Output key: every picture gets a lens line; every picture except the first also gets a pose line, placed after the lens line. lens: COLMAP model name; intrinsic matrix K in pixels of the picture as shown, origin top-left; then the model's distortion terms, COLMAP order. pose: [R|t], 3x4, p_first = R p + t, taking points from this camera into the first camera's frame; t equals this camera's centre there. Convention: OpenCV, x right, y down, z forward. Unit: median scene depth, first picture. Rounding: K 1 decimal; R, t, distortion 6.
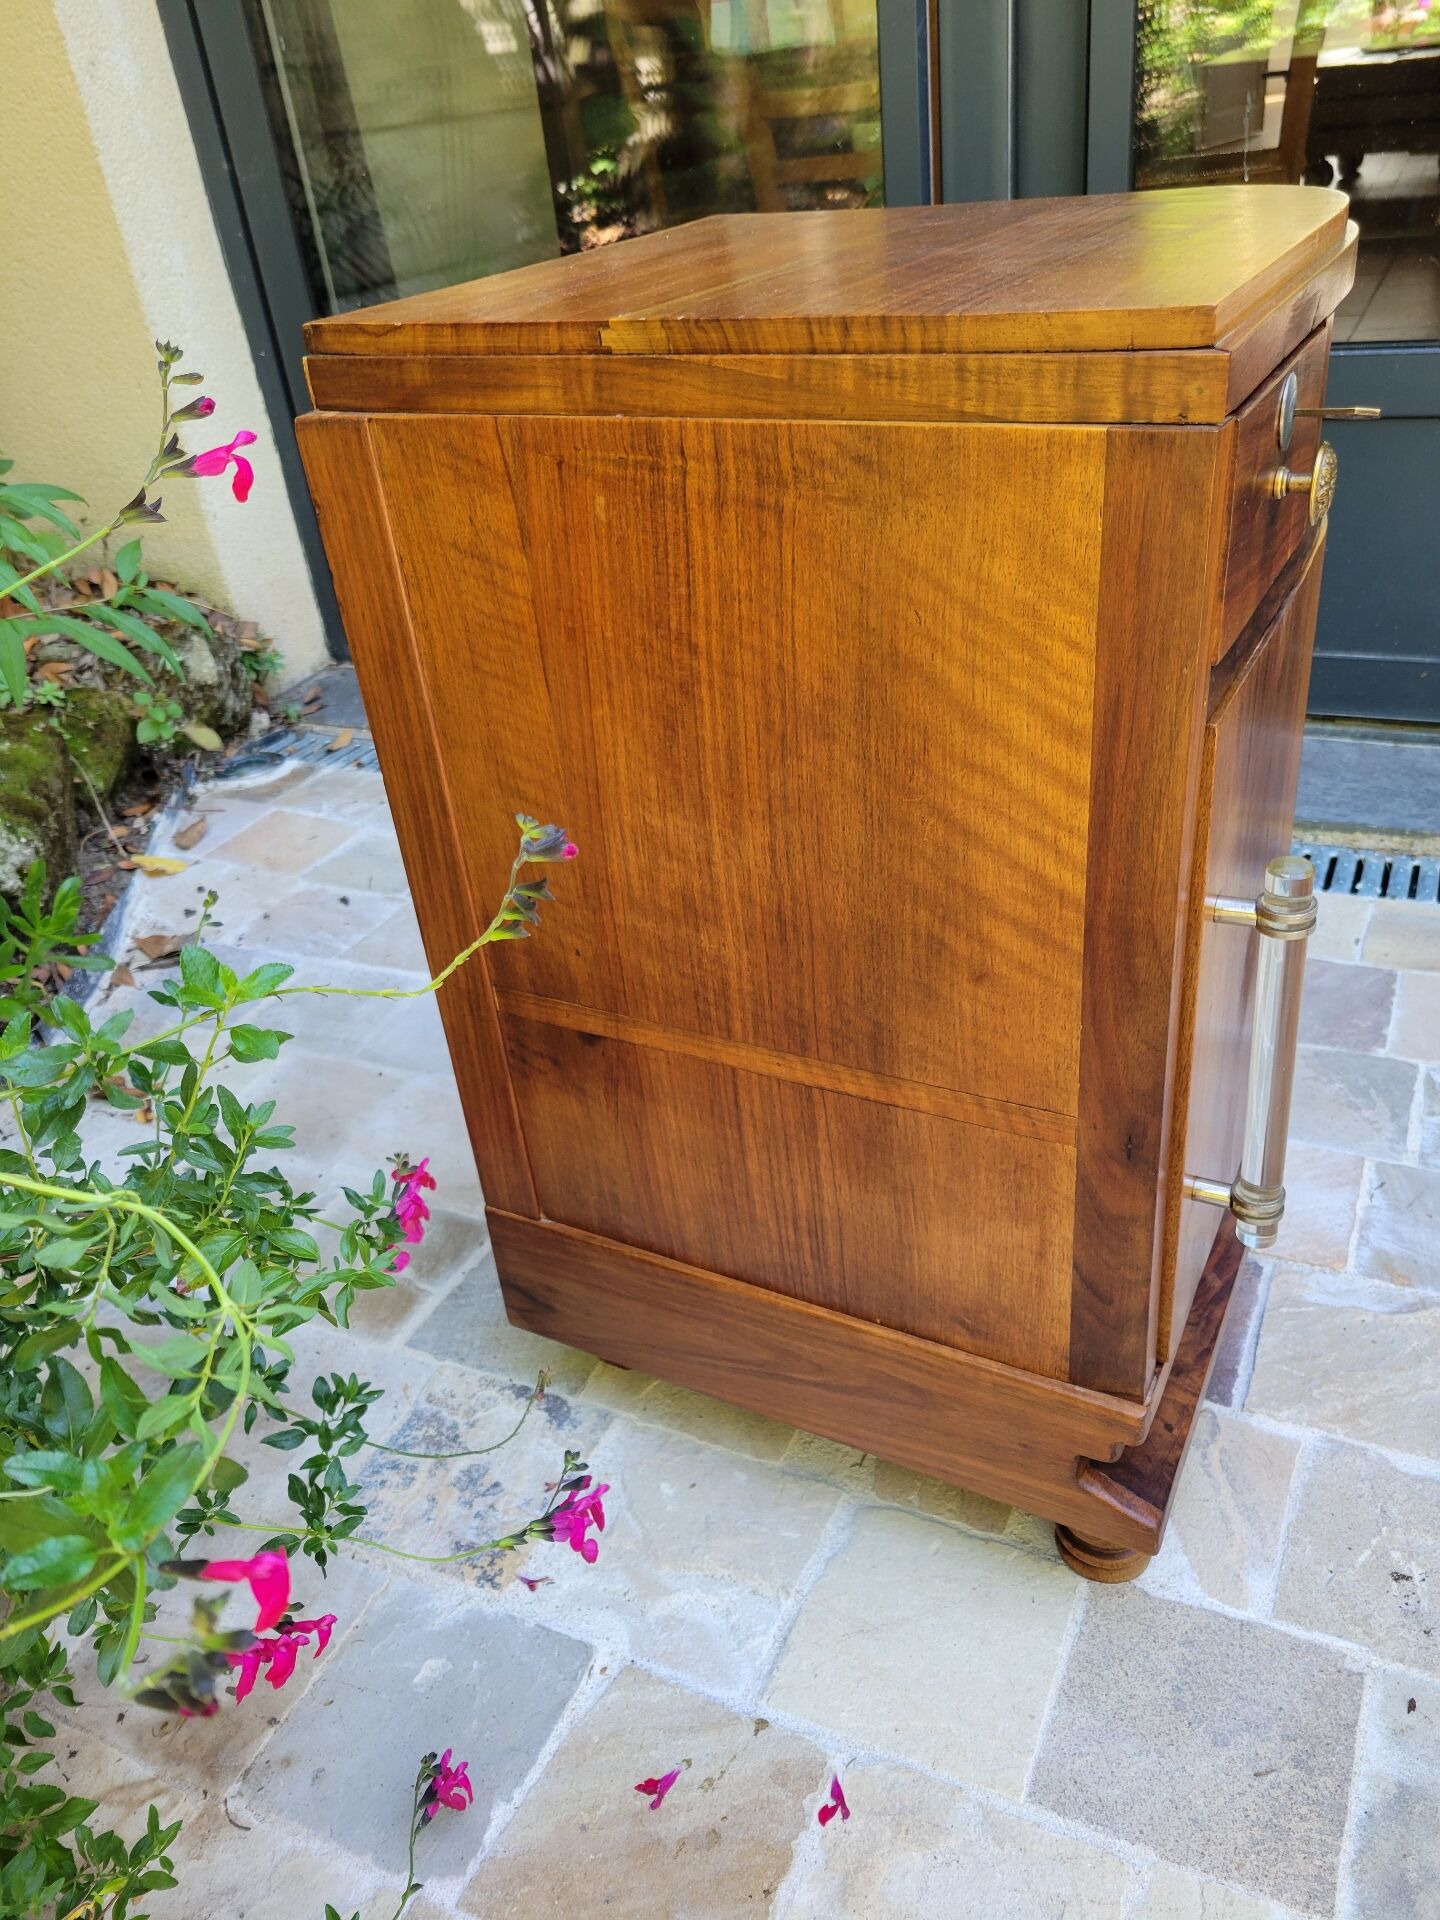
lens RADIAL K [[1437.6, 0, 729.5], [0, 1437.6, 959.1], [0, 0, 1]] dist [0.042689, -0.039420]
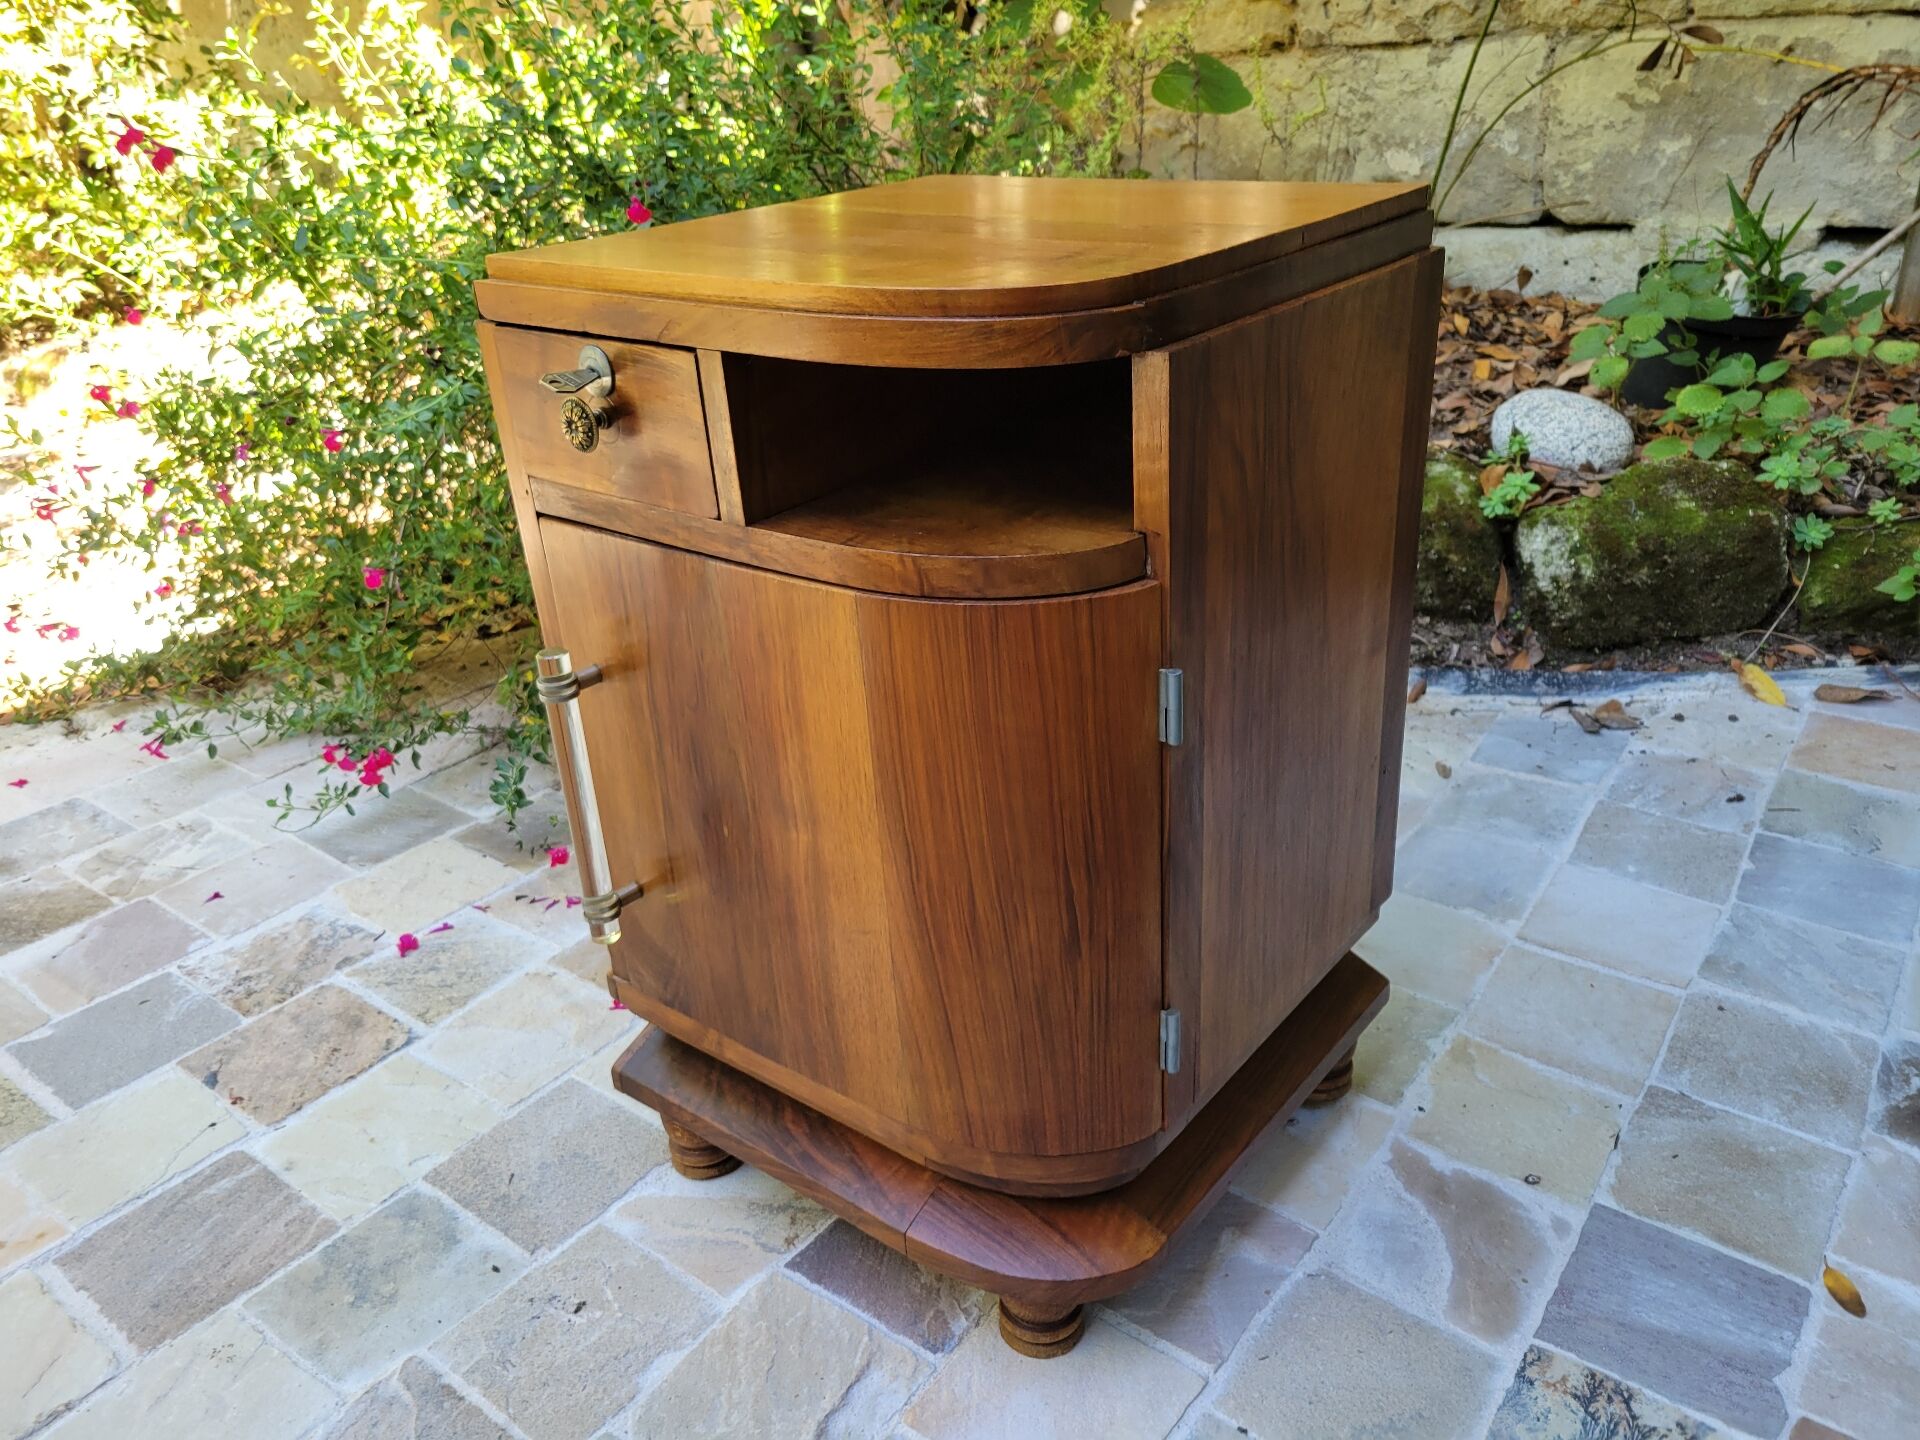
lens RADIAL K [[1459.4, 0, 992.6], [0, 1459.4, 723.3], [0, 0, 1]] dist [0.049698, -0.041046]
pose [[-0.171091, 0.520900, -0.836296, 1.126974], [-0.451426, 0.713028, 0.536475, -0.714099], [0.875753, 0.469312, 0.113155, 0.886914]]
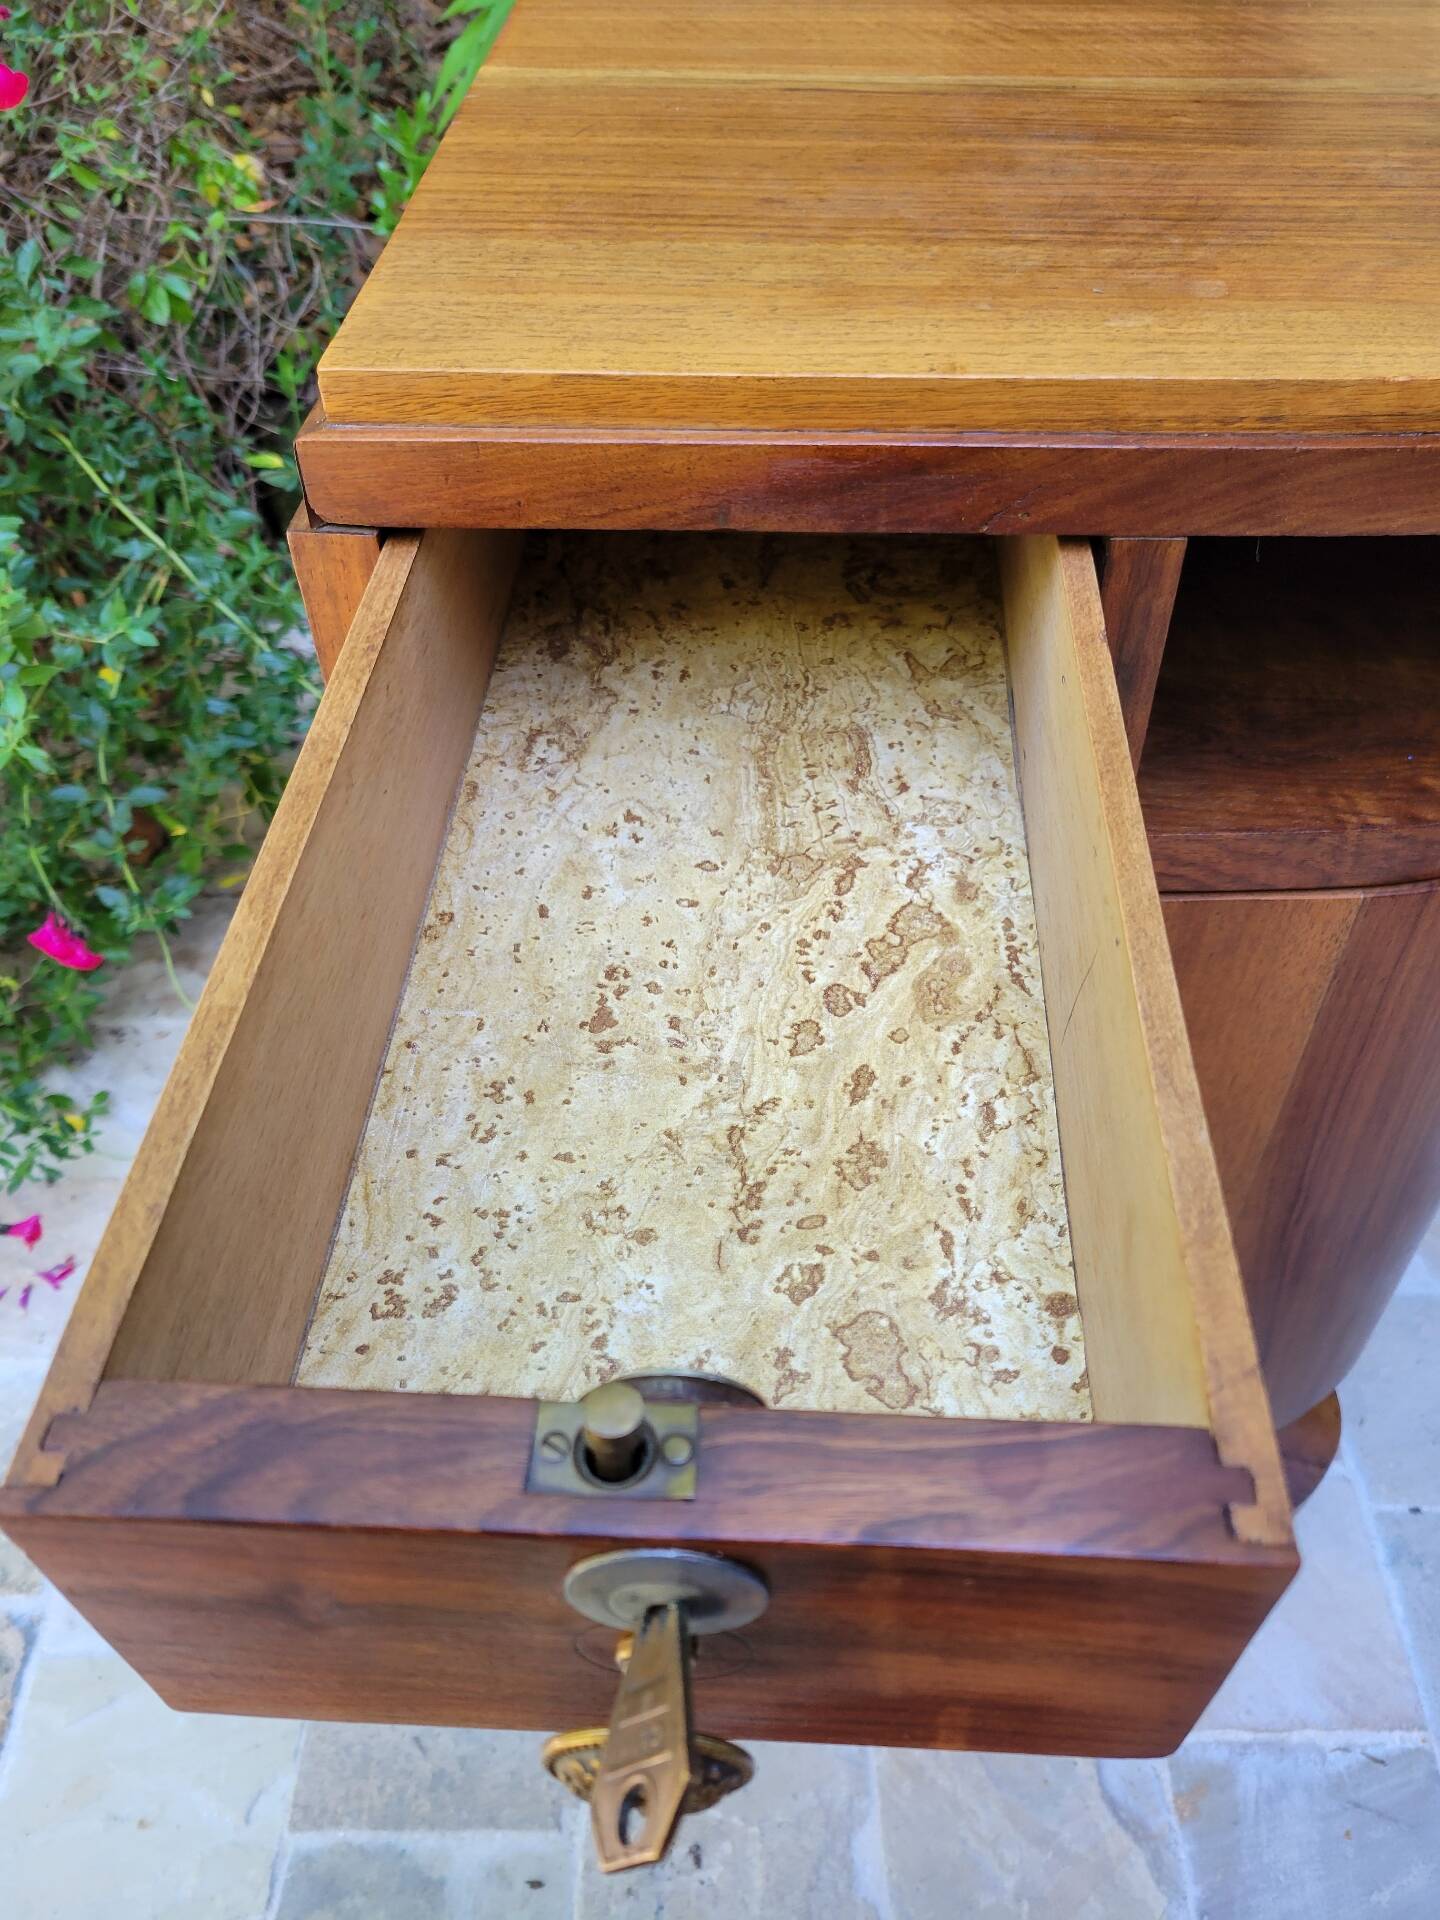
lens RADIAL K [[1459.8, 0, 768.7], [0, 1459.8, 974.5], [0, 0, 1]] dist [0.033433, -0.030989]
pose [[0.449347, 0.701748, -0.552845, 0.569022], [-0.502630, 0.710192, 0.492941, -0.388279], [0.738546, 0.056375, 0.671842, 0.387743]]
